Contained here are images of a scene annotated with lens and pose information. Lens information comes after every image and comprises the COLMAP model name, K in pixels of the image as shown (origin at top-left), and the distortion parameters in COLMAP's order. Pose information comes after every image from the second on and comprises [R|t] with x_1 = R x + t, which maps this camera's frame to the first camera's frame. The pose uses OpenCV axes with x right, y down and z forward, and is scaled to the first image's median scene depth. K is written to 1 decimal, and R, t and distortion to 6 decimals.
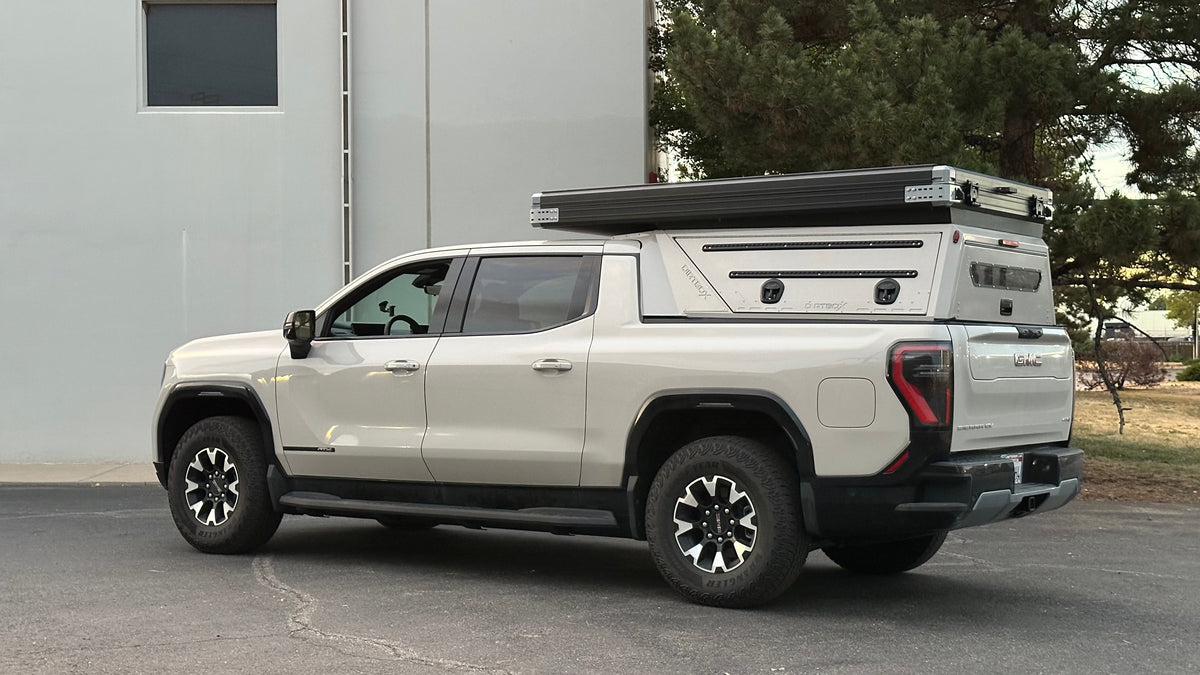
lens RADIAL K [[1667.1, 0, 594.4], [0, 1667.1, 333.6], [0, 0, 1]] dist [0.153310, -0.152801]
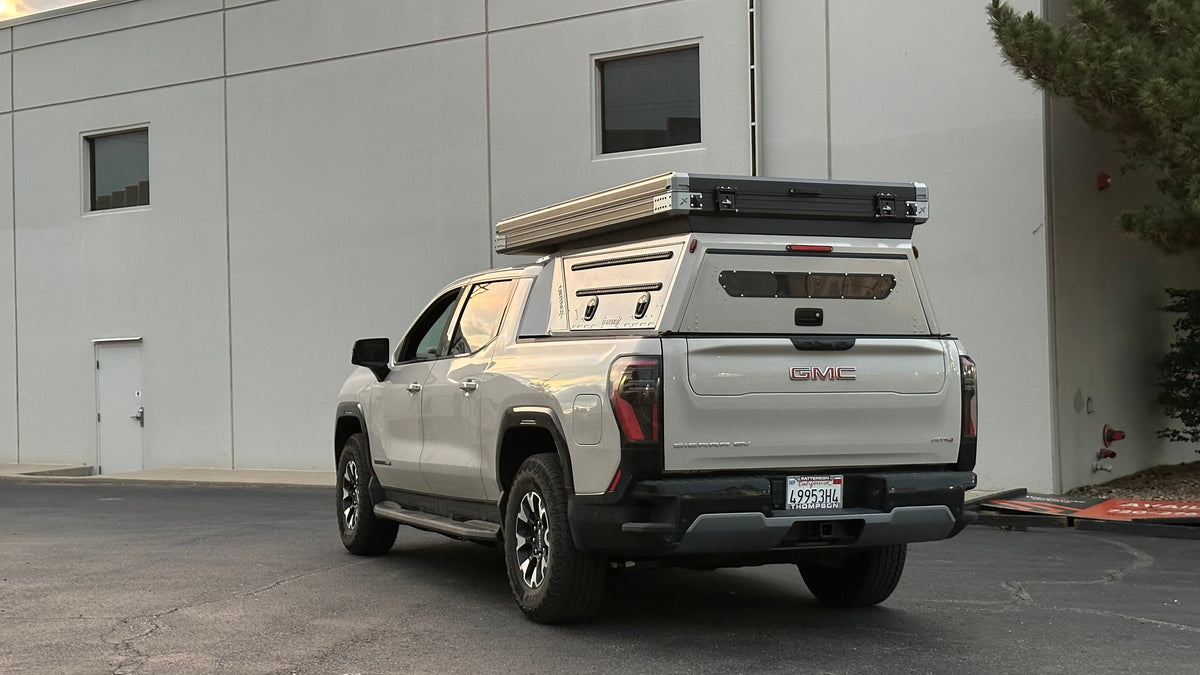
lens RADIAL K [[1667.1, 0, 594.4], [0, 1667.1, 333.6], [0, 0, 1]] dist [0.153310, -0.152801]
pose [[0.846309, -0.026785, -0.532018, 0.628033], [0.018679, 0.999613, -0.020612, 0.010049], [0.532364, 0.007506, 0.846482, 0.154698]]
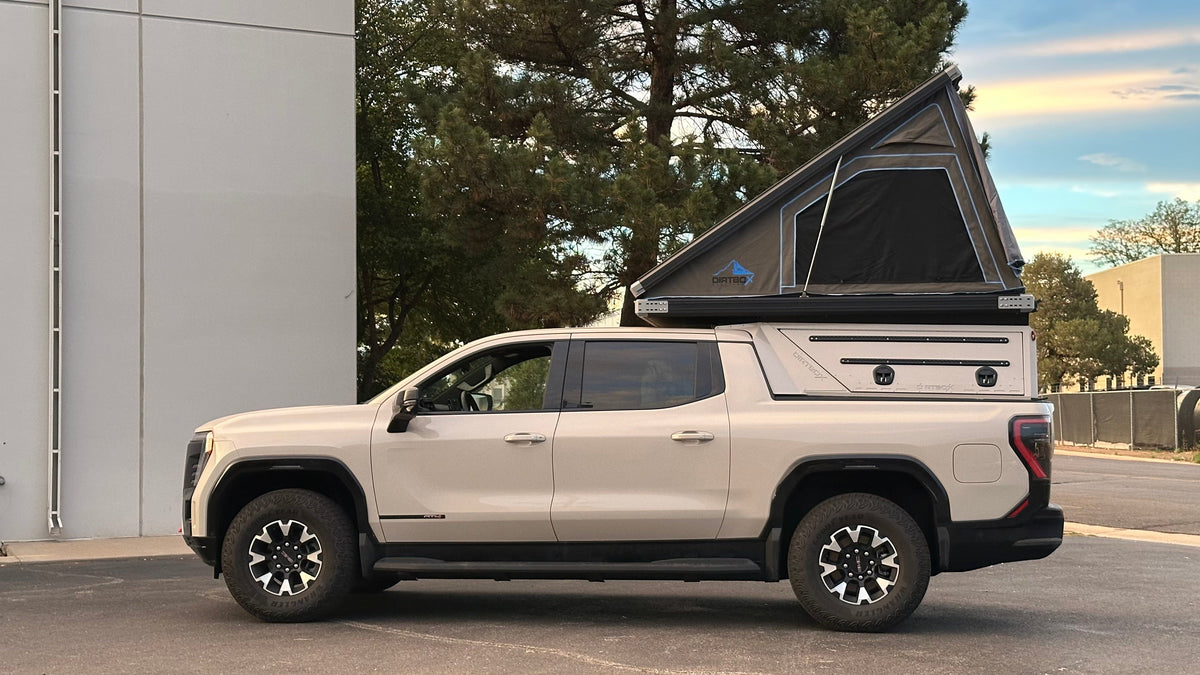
lens RADIAL K [[1706.6, 0, 593.2], [0, 1706.6, 314.0], [0, 0, 1]] dist [0.135891, -0.014877]
pose [[0.885257, 0.020344, 0.464657, -0.671685], [0.000576, 0.998994, -0.044836, -0.013489], [-0.465102, 0.039959, 0.884355, -0.033188]]
